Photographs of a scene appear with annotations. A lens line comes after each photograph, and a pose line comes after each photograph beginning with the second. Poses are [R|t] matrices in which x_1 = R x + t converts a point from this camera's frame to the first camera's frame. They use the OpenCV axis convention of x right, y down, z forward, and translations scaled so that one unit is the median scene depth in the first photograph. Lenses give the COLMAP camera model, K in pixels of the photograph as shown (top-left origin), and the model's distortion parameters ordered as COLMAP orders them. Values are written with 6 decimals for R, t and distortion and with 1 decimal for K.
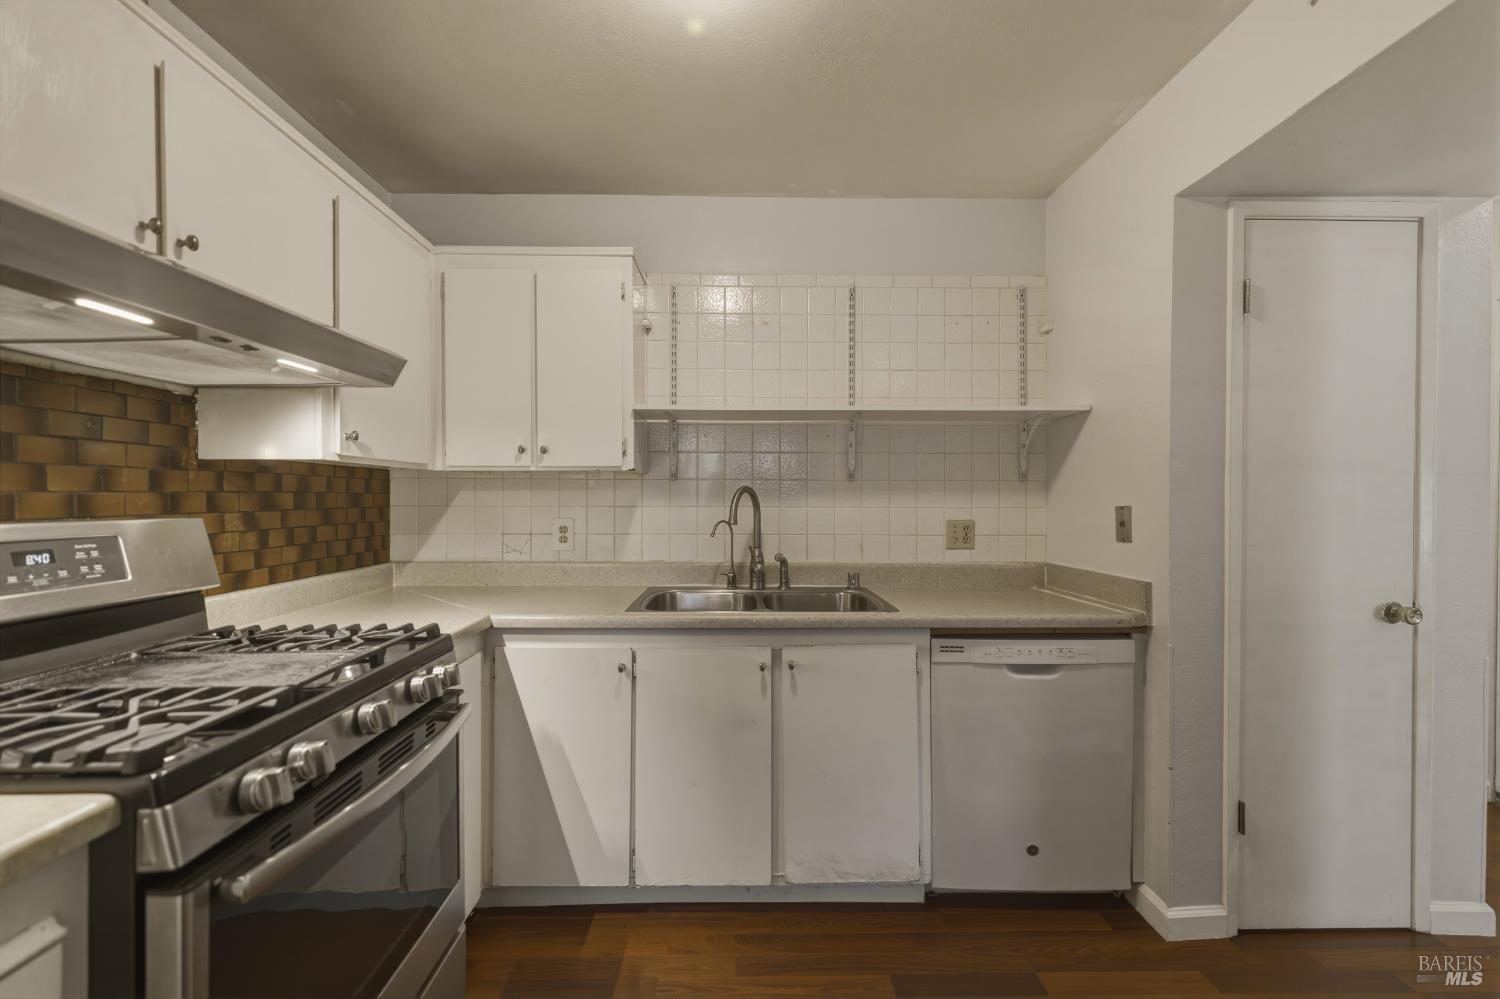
lens RADIAL K [[624.7, 0, 750.0], [0, 624.7, 499.5], [0, 0, 1]] dist [0.003166, 0.000688]
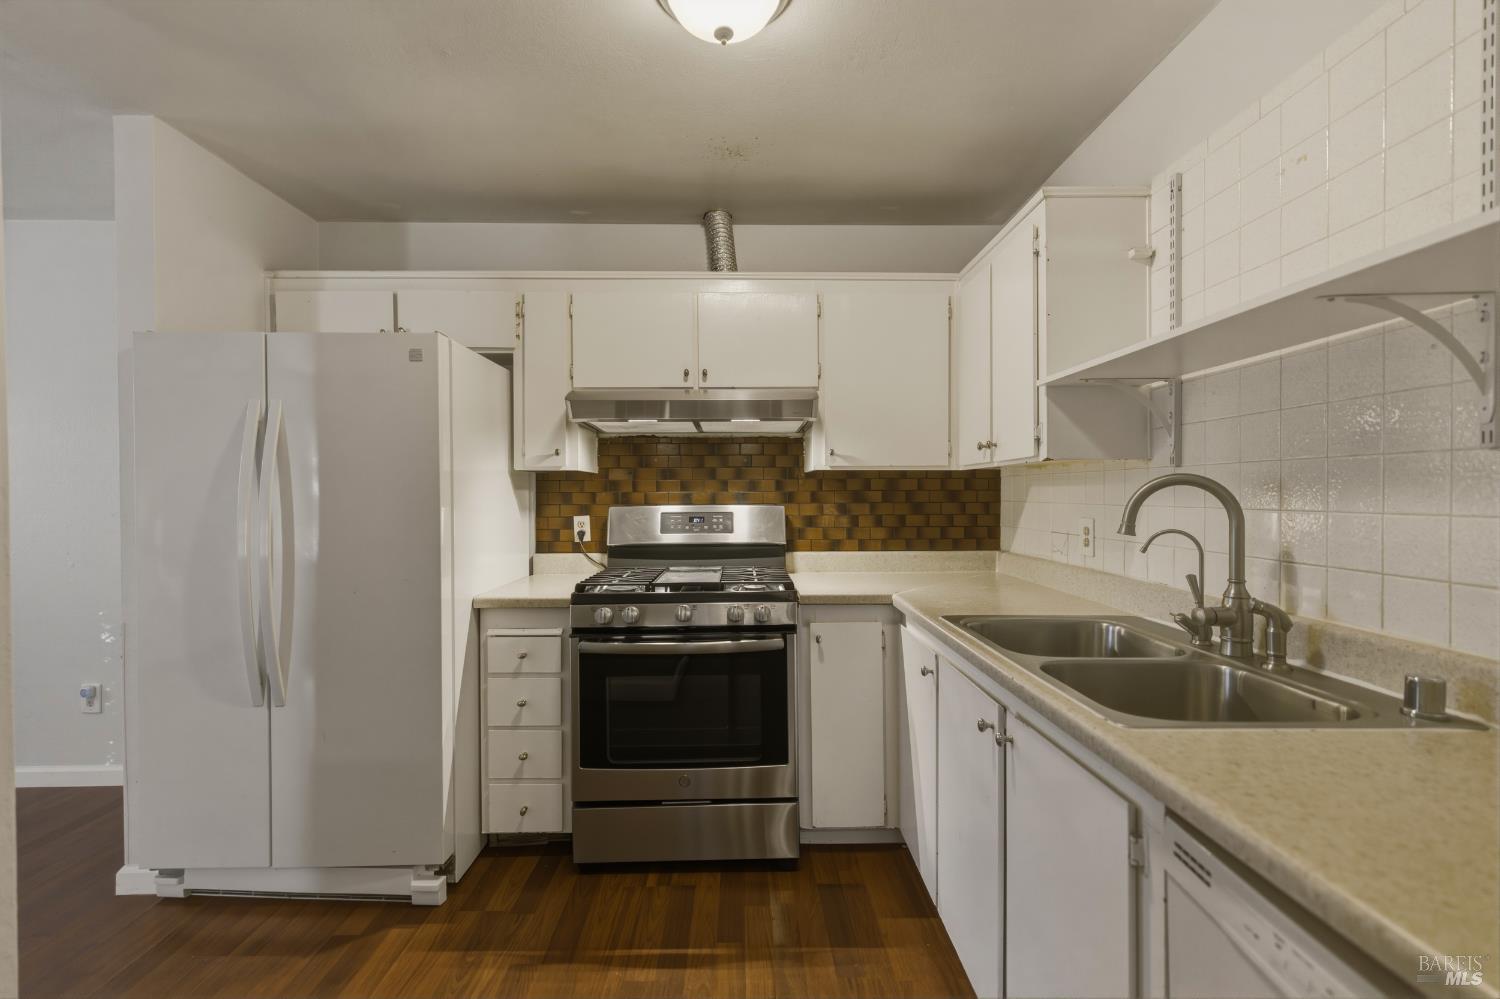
lens RADIAL K [[624.7, 0, 750.0], [0, 624.7, 499.5], [0, 0, 1]] dist [0.003166, 0.000688]
pose [[-0.007615, 0.005968, -0.999953, 0.769273], [-0.000763, 0.999982, 0.005974, 0.000638], [0.999971, 0.000808, -0.007610, 0.748111]]
